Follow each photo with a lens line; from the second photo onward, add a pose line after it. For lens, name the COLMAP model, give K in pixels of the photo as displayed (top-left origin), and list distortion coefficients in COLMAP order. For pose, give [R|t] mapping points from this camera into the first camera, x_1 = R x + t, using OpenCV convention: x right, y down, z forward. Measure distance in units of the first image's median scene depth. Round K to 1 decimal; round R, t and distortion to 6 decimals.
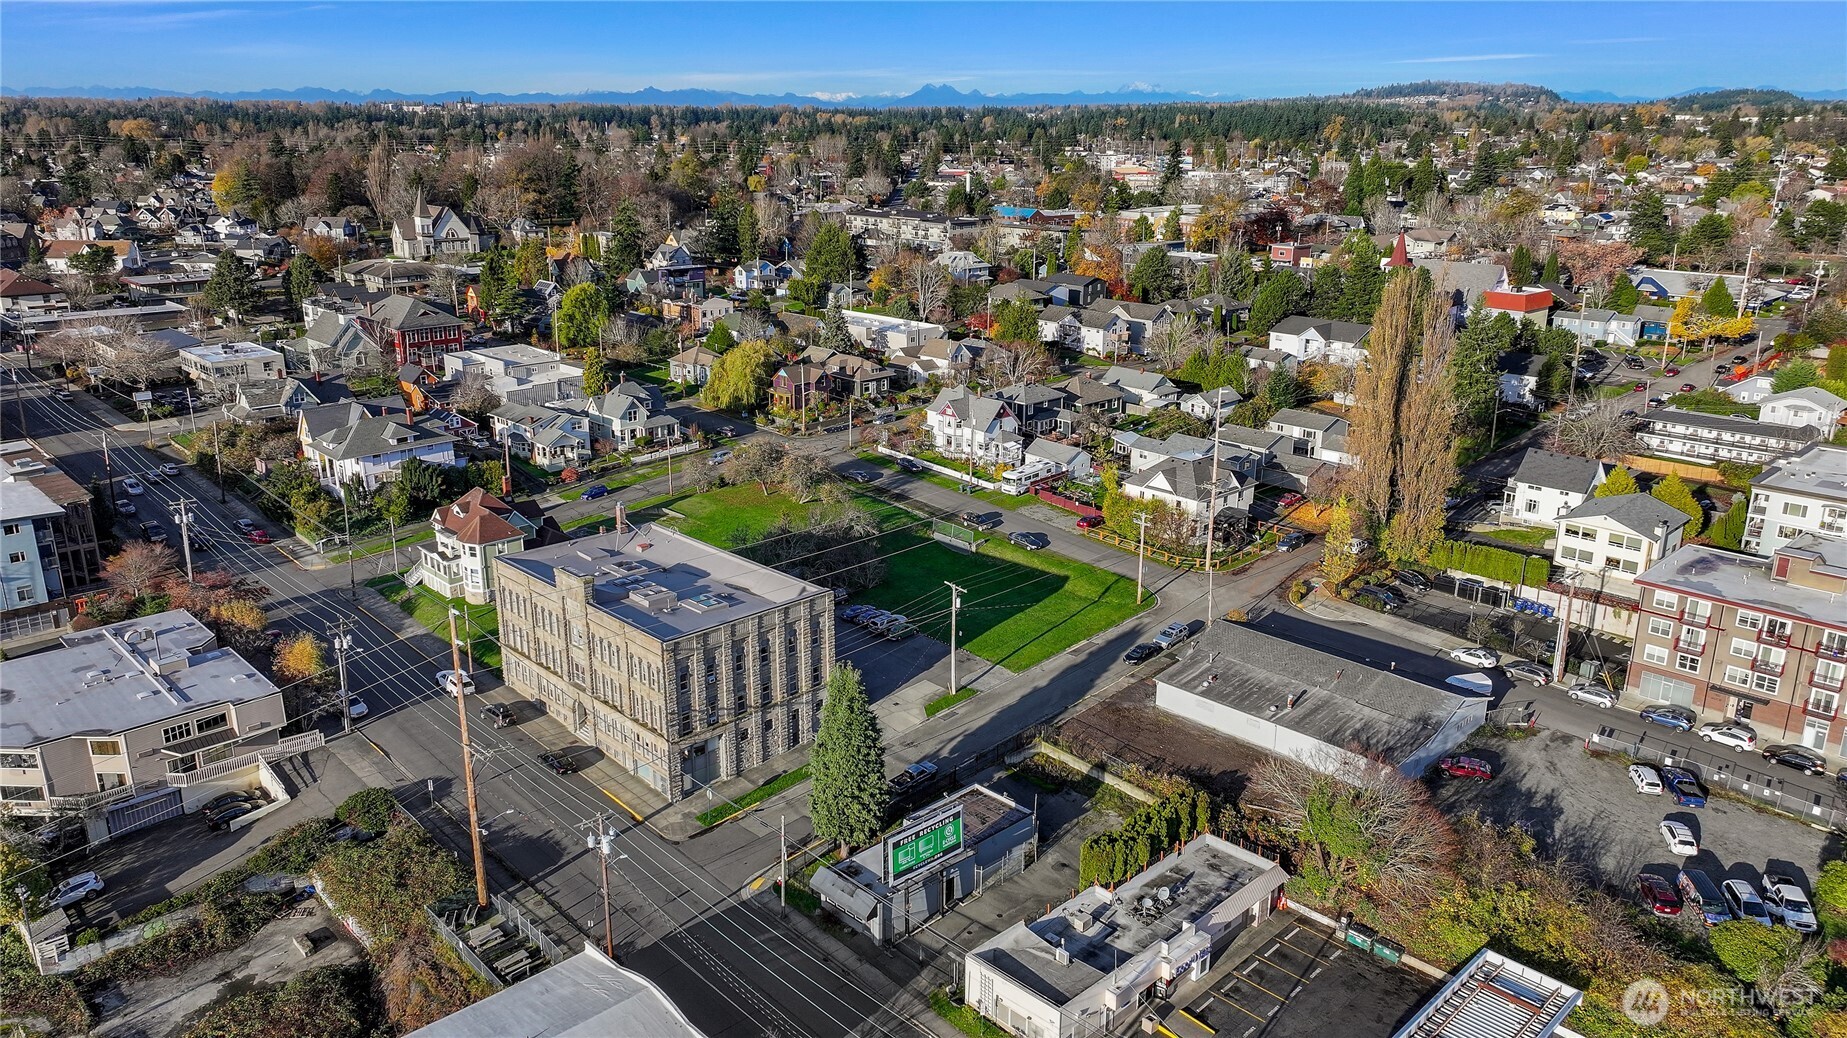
lens RADIAL K [[1306.0, 0, 939.4], [0, 1306.0, 516.3], [0, 0, 1]] dist [0.008640, -0.005438]
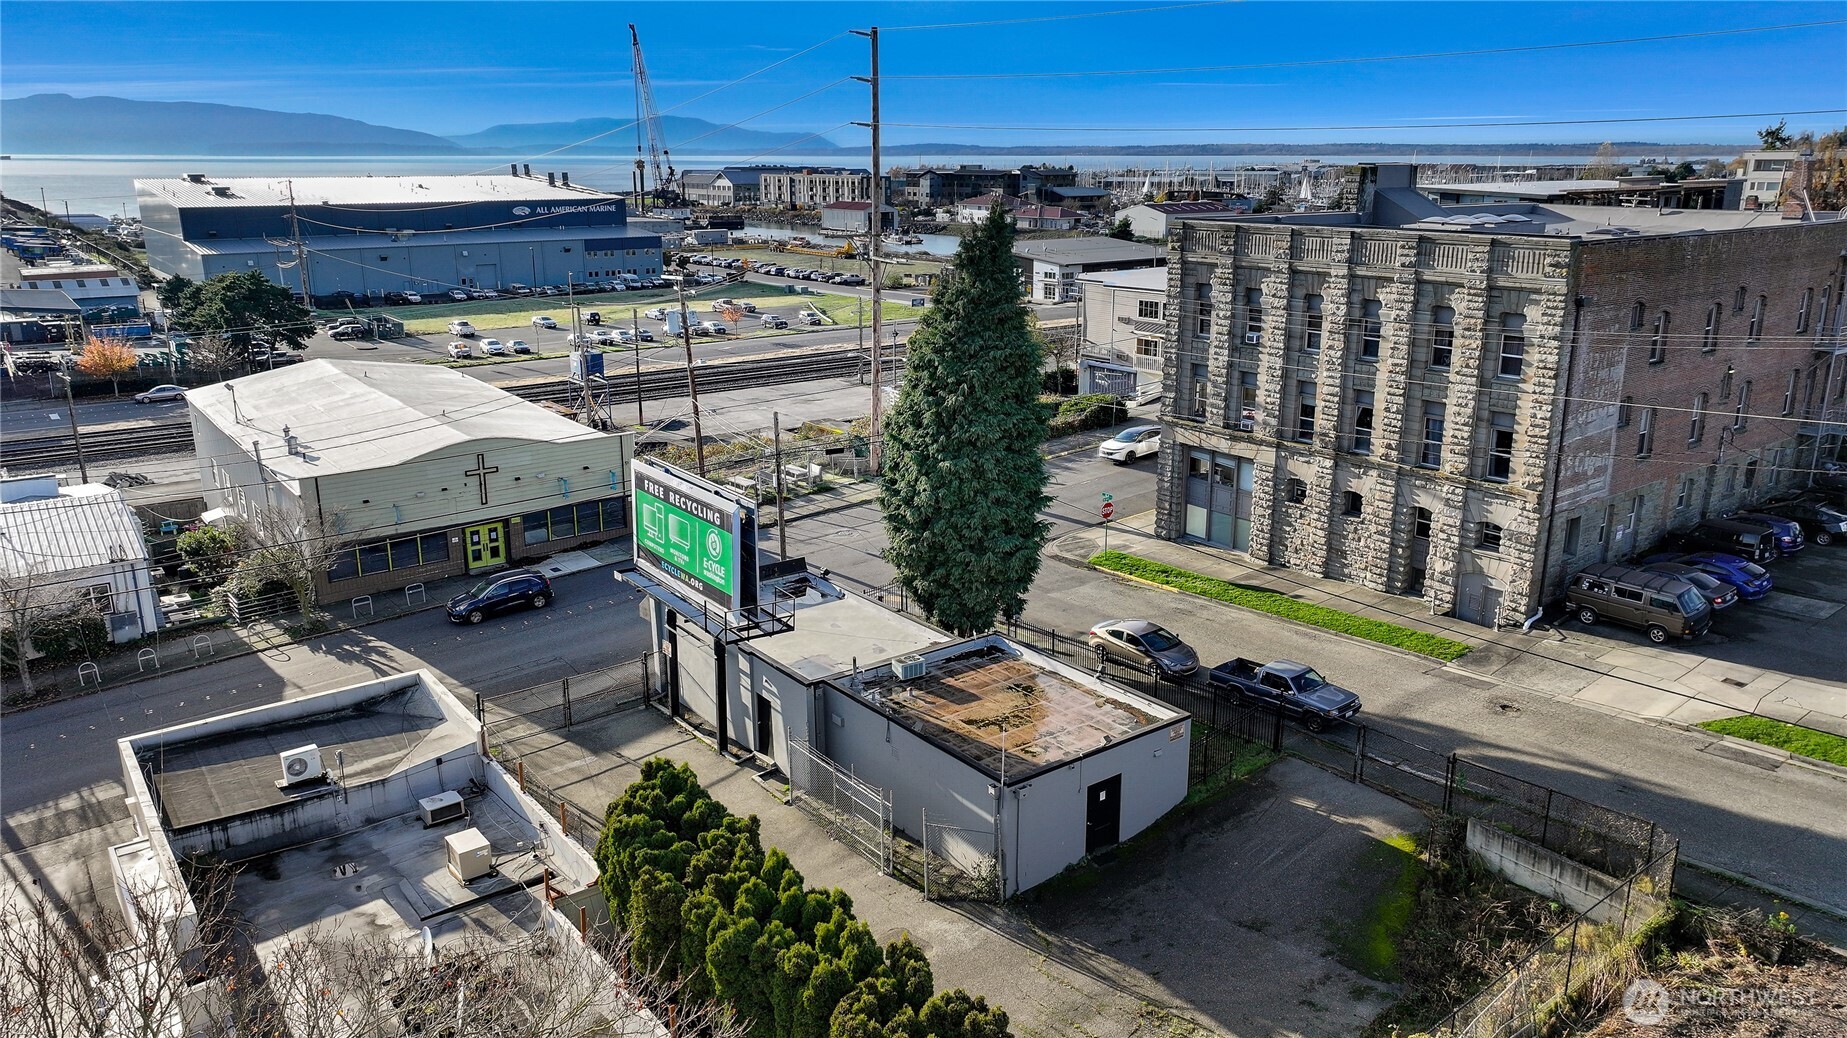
lens RADIAL K [[1306.0, 0, 940.4], [0, 1306.0, 508.9], [0, 0, 1]] dist [0.008640, -0.005438]
pose [[-0.121703, 0.252396, -0.959940, 0.306275], [-0.293357, 0.914777, 0.277713, 0.074120], [0.948225, 0.315404, -0.037290, 0.843285]]
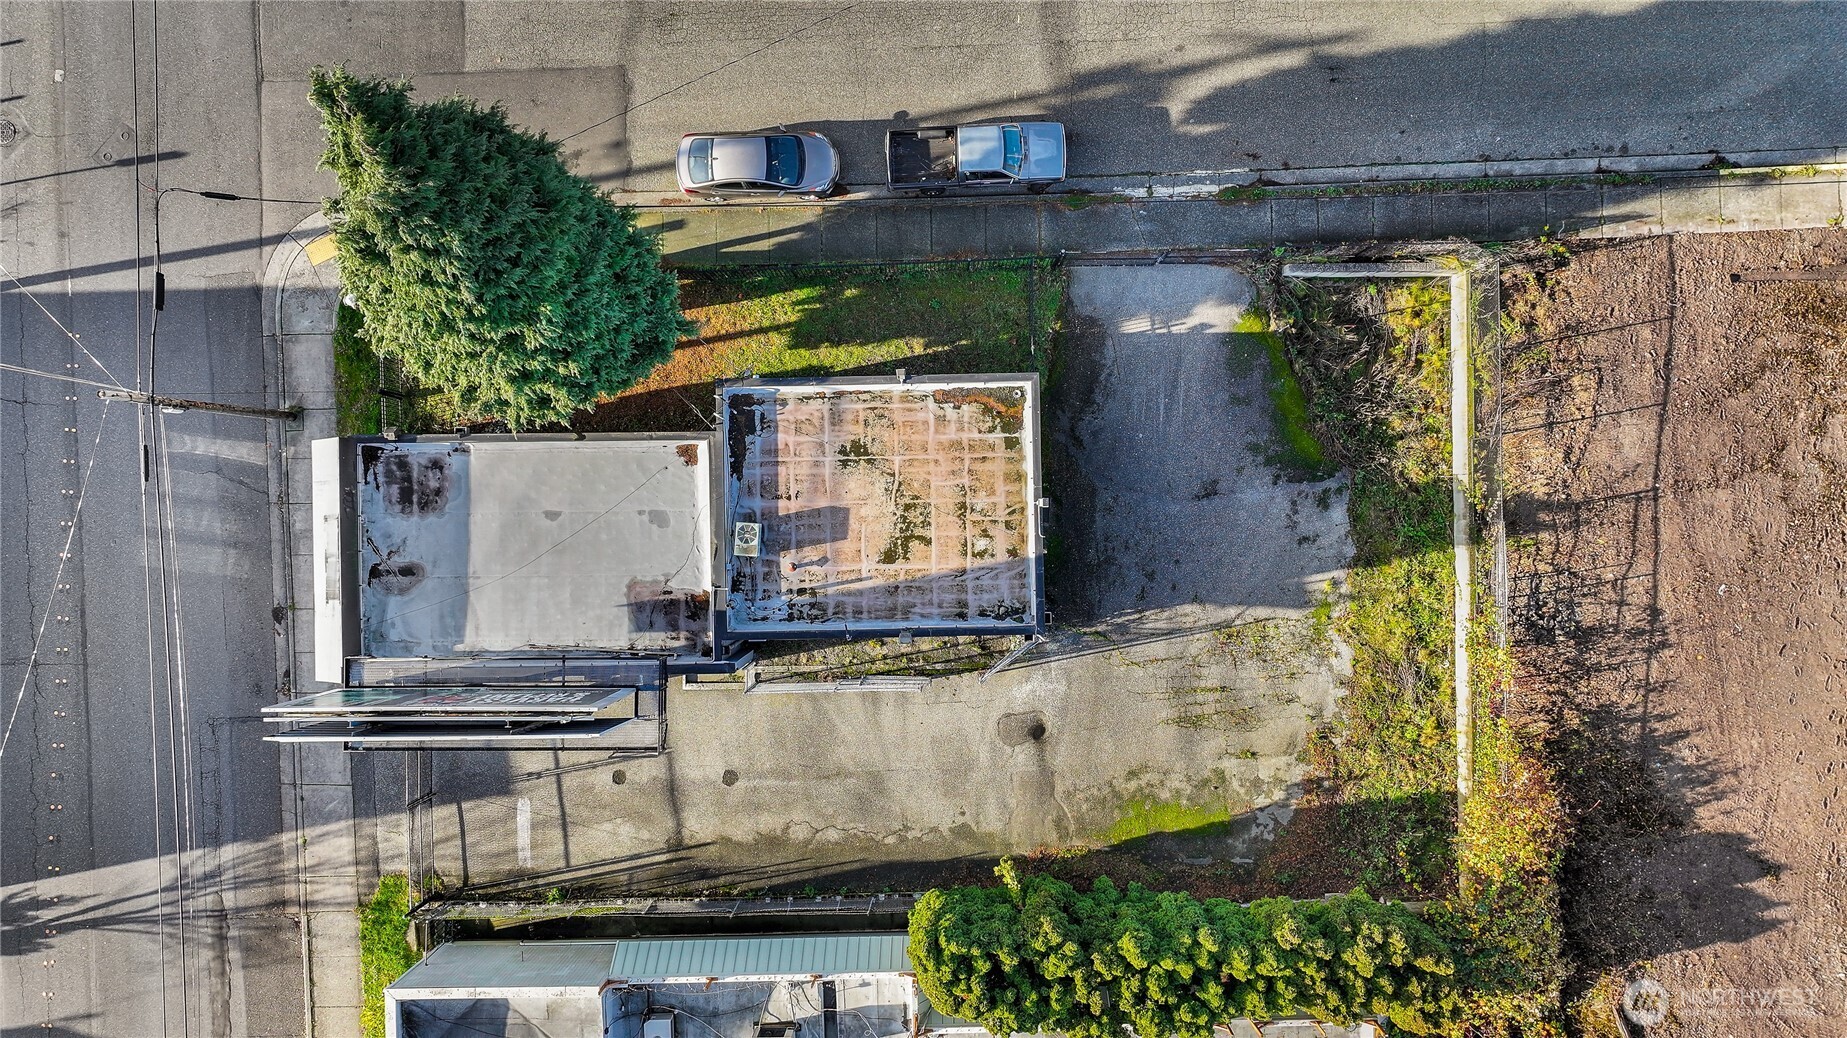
lens RADIAL K [[1306.0, 0, 925.1], [0, 1306.0, 515.4], [0, 0, 1]] dist [0.008640, -0.005438]
pose [[0.722992, 0.690576, -0.019671, 0.033359], [-0.195895, 0.232230, 0.952730, -0.069344], [0.662501, -0.684963, 0.303181, 0.780431]]
